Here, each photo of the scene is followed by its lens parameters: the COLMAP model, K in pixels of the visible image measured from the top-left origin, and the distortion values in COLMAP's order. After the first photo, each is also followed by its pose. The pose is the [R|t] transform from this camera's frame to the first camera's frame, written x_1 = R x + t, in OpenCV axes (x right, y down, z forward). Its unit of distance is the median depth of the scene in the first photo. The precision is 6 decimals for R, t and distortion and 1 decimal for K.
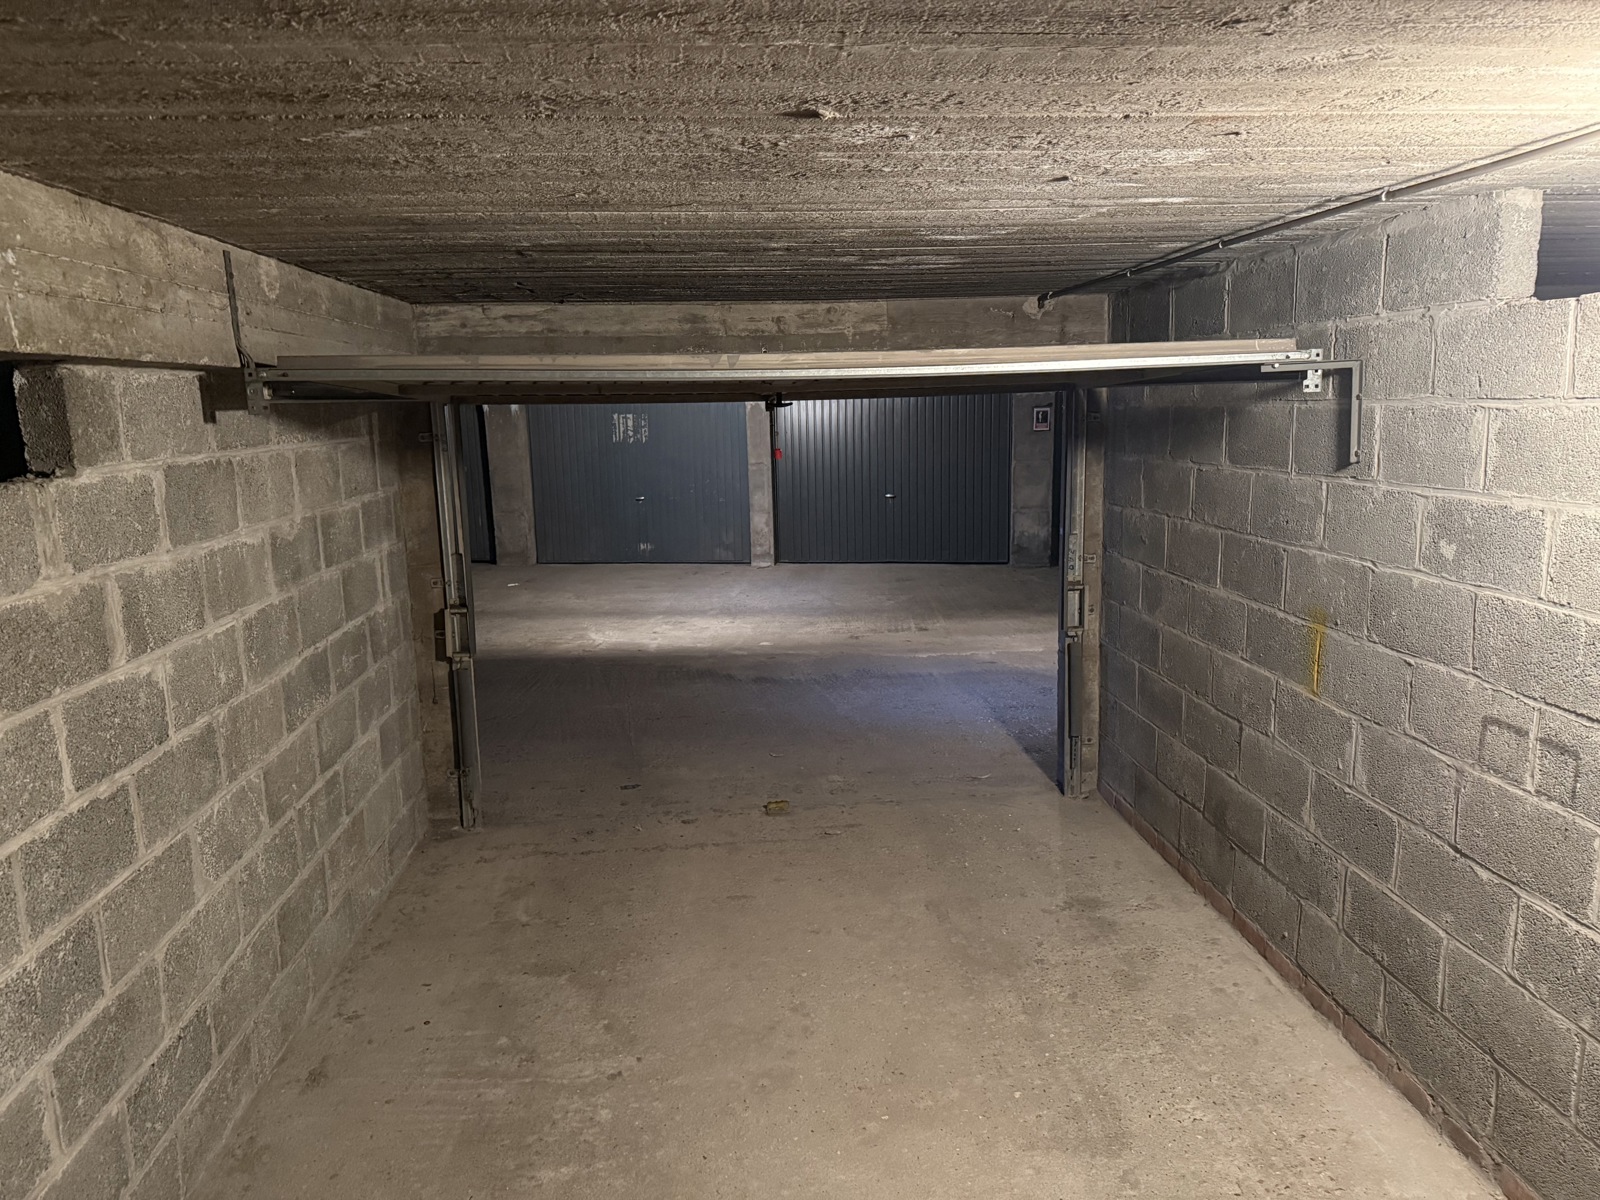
lens RADIAL K [[1108.2, 0, 792.9], [0, 1108.2, 586.2], [0, 0, 1]] dist [0.004387, -0.013532]
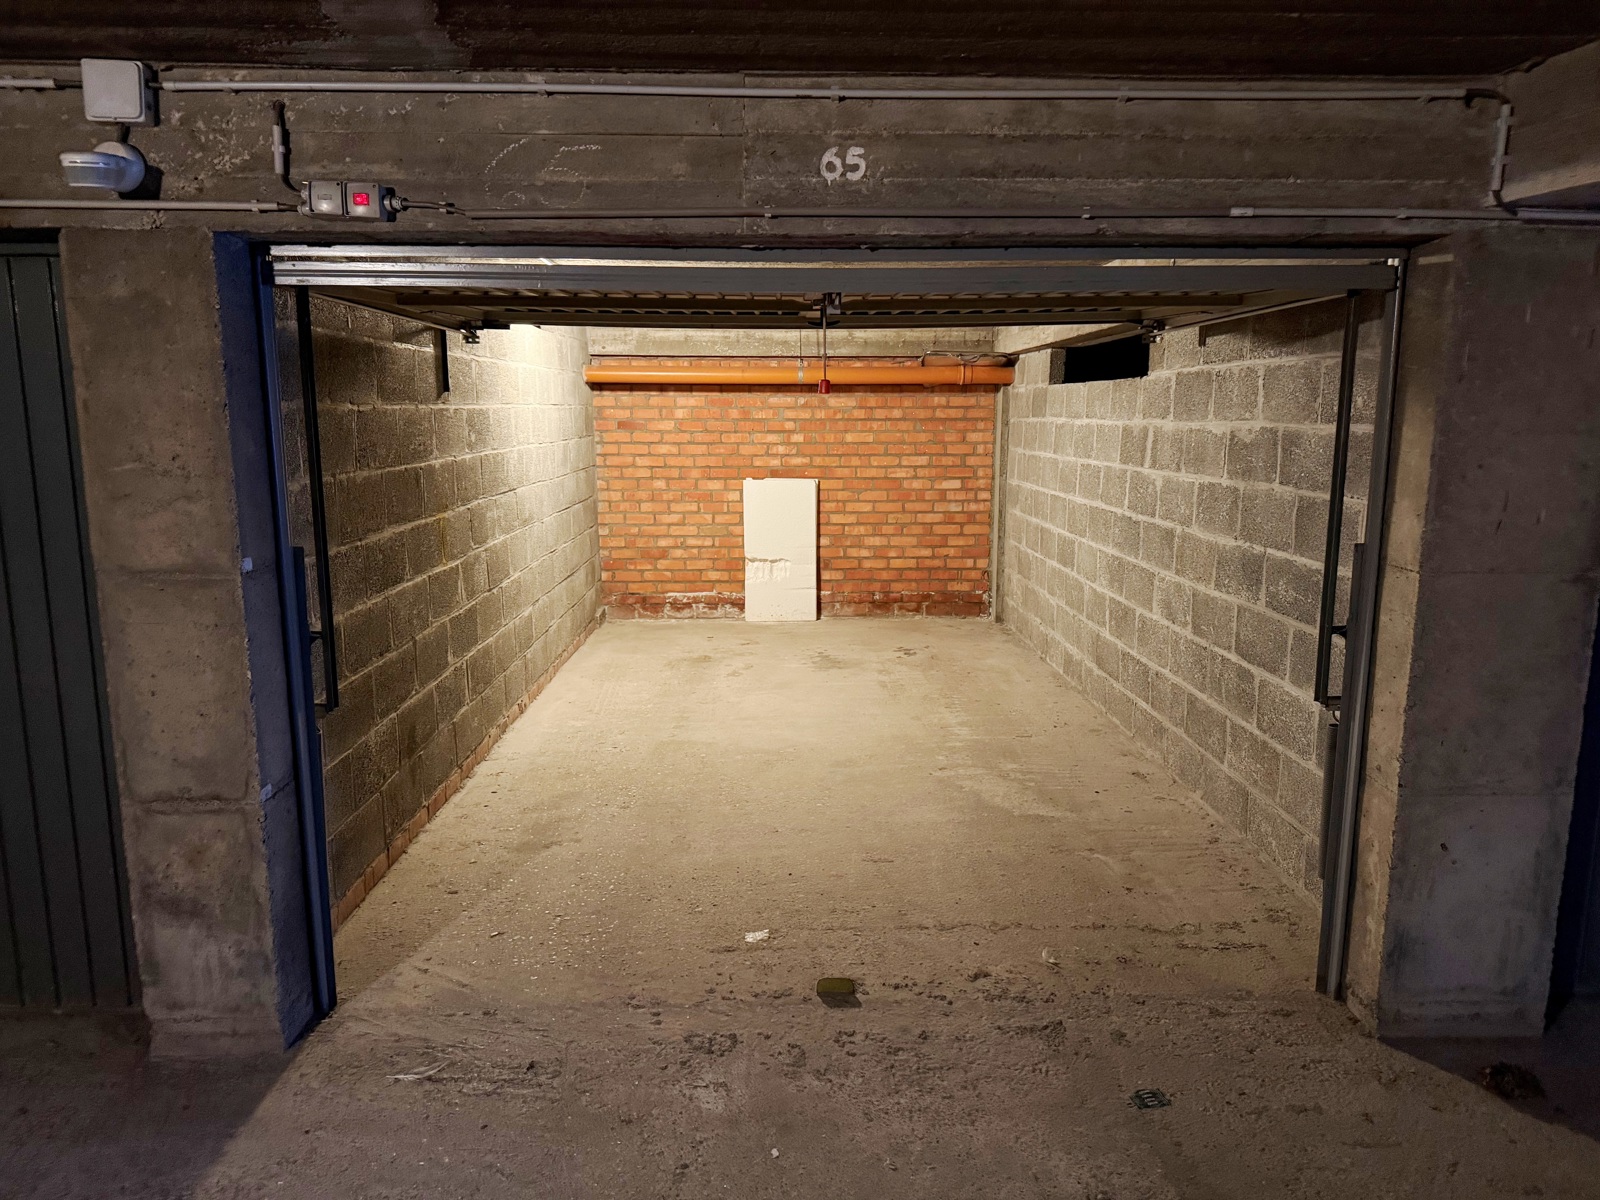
lens RADIAL K [[1108.2, 0, 811.2], [0, 1108.2, 596.2], [0, 0, 1]] dist [0.004387, -0.013532]
pose [[-0.998663, 0.015775, 0.049238, -0.047458], [0.030898, 0.945648, 0.323721, -0.278174], [-0.041455, 0.324809, -0.944871, 2.155449]]
